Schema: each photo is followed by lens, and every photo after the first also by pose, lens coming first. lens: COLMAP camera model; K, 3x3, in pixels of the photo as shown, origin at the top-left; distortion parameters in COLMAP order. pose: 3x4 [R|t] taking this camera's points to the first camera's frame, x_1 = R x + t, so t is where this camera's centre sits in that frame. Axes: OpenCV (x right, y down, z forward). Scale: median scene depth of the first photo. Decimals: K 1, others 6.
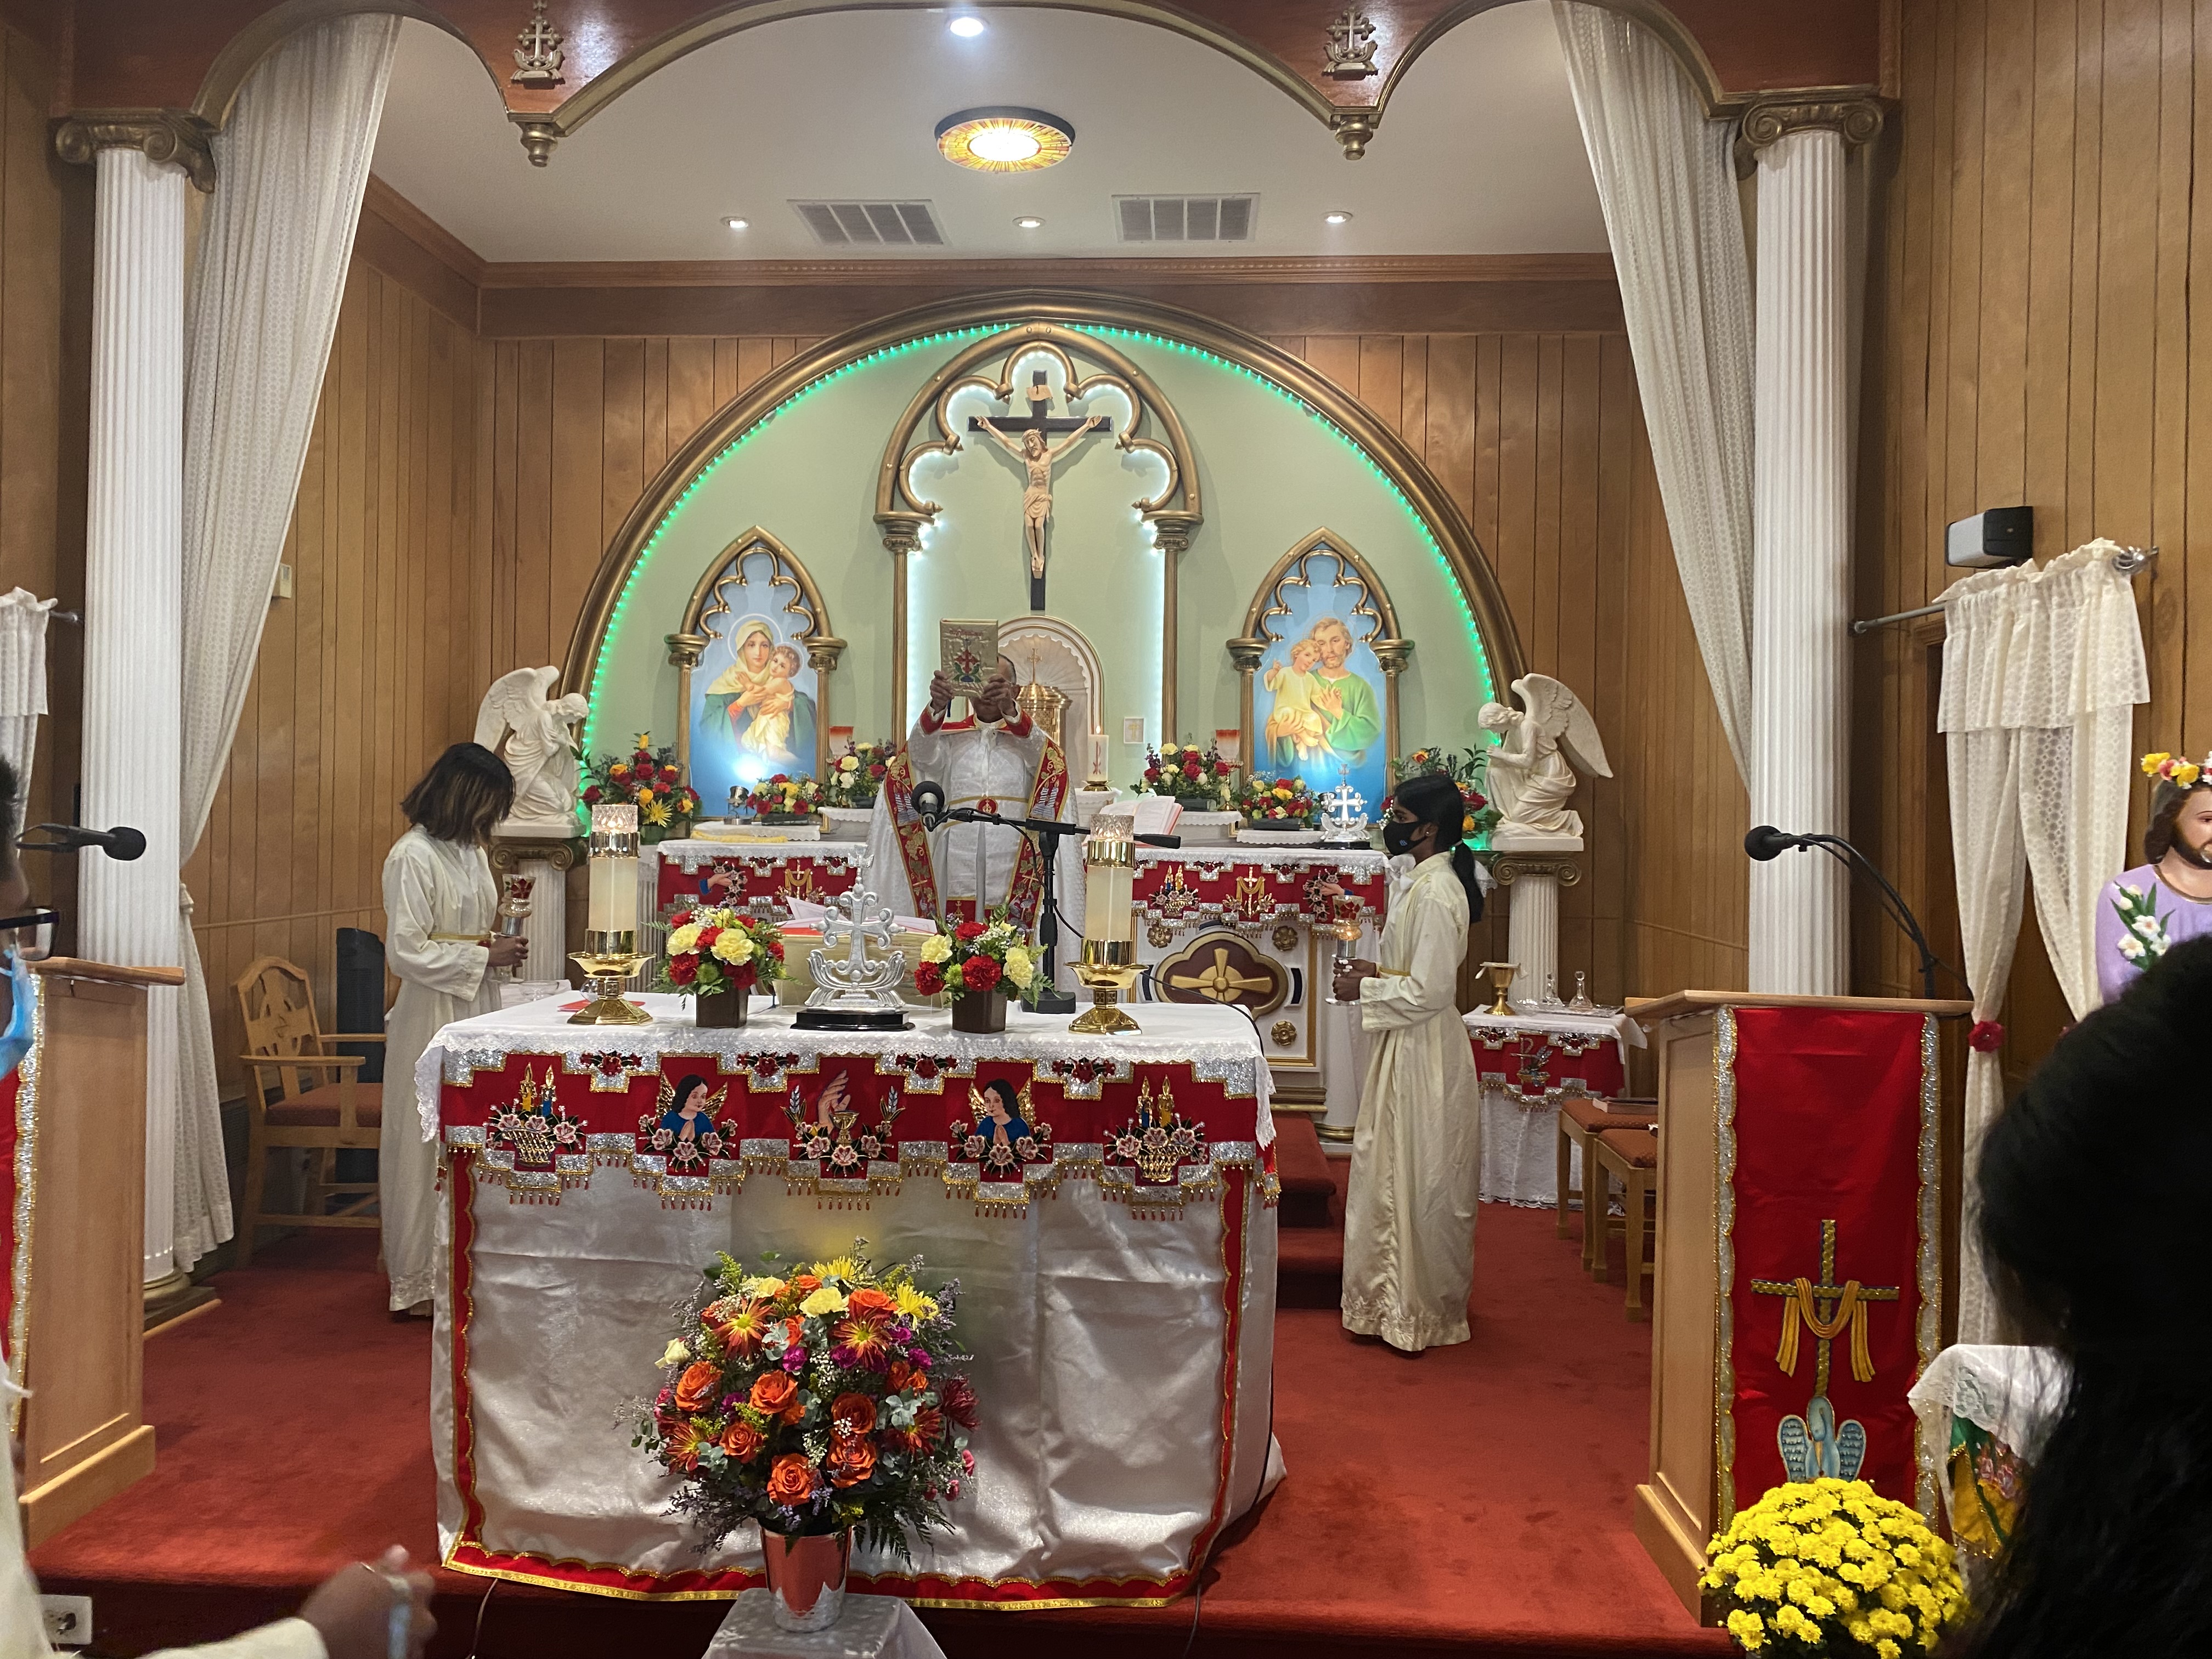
lens RADIAL K [[1750.8, 0, 1096.1], [0, 1750.8, 810.3], [0, 0, 1]] dist [0.078801, -0.090836]
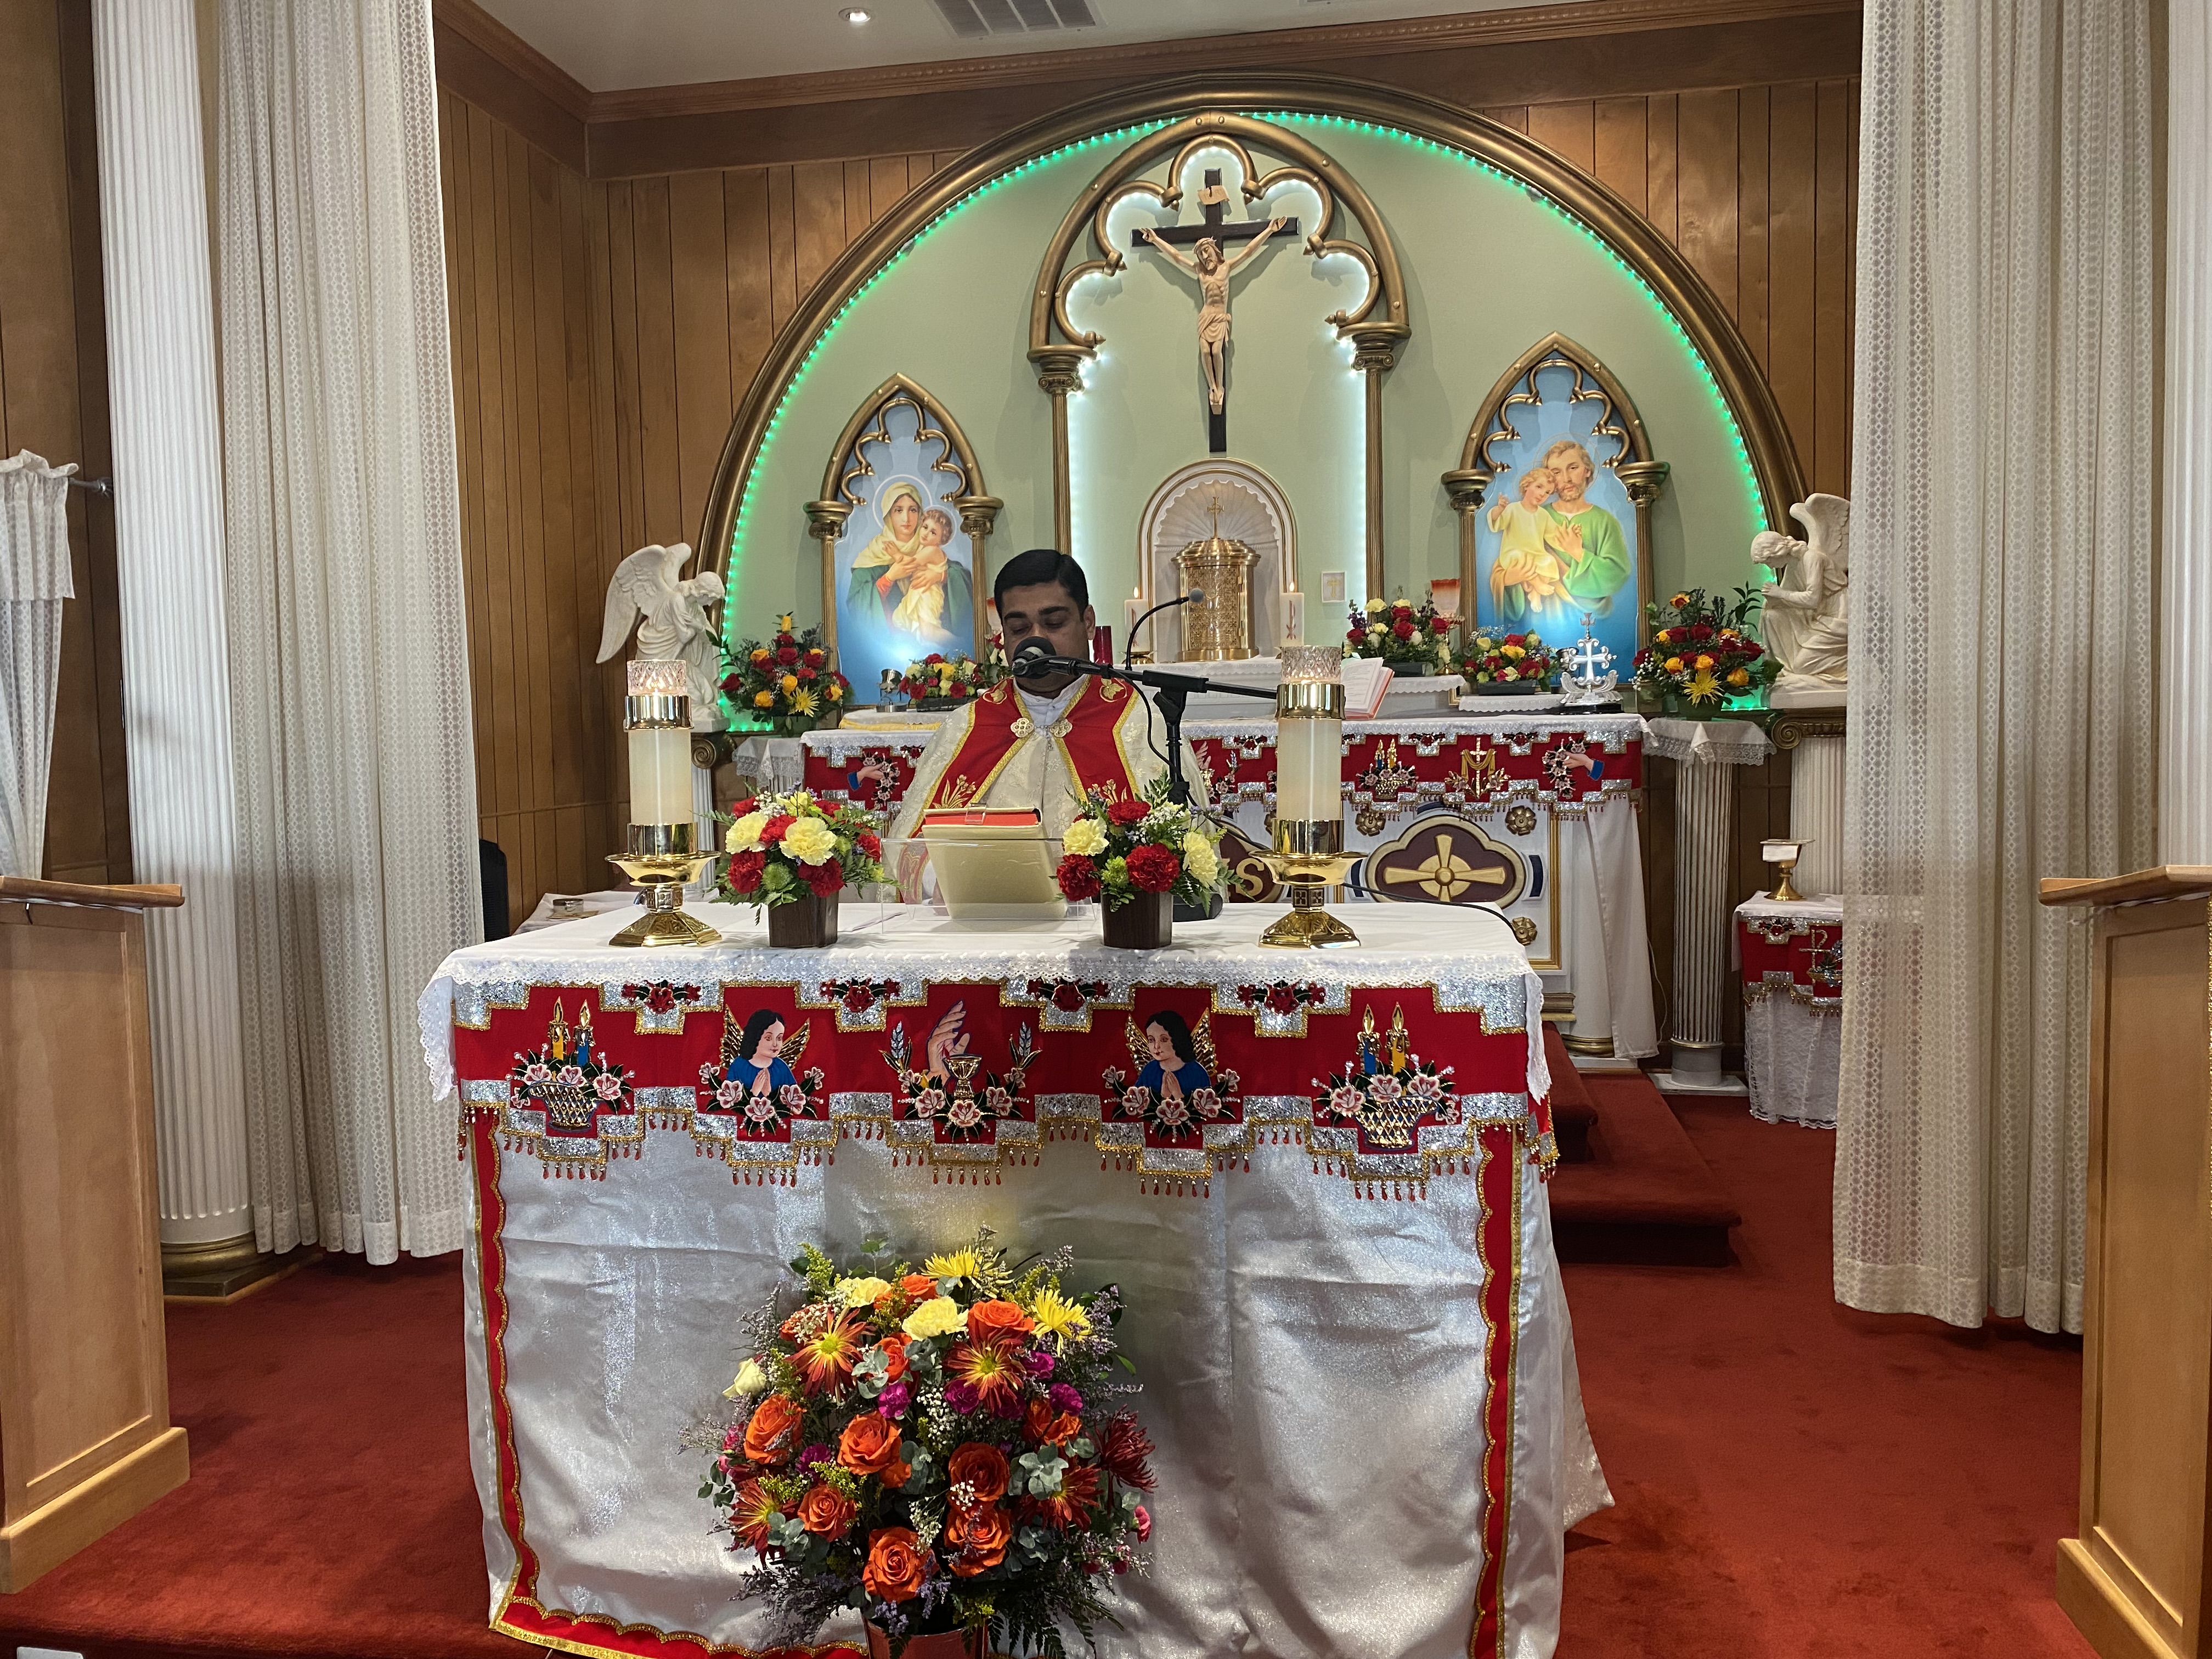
lens RADIAL K [[1750.8, 0, 1090.8], [0, 1750.8, 808.9], [0, 0, 1]] dist [0.078801, -0.090836]
pose [[0.992608, -0.029746, -0.117663, 0.001139], [0.036461, 0.997802, 0.055329, 0.011846], [0.115758, -0.059210, 0.991511, 0.120740]]
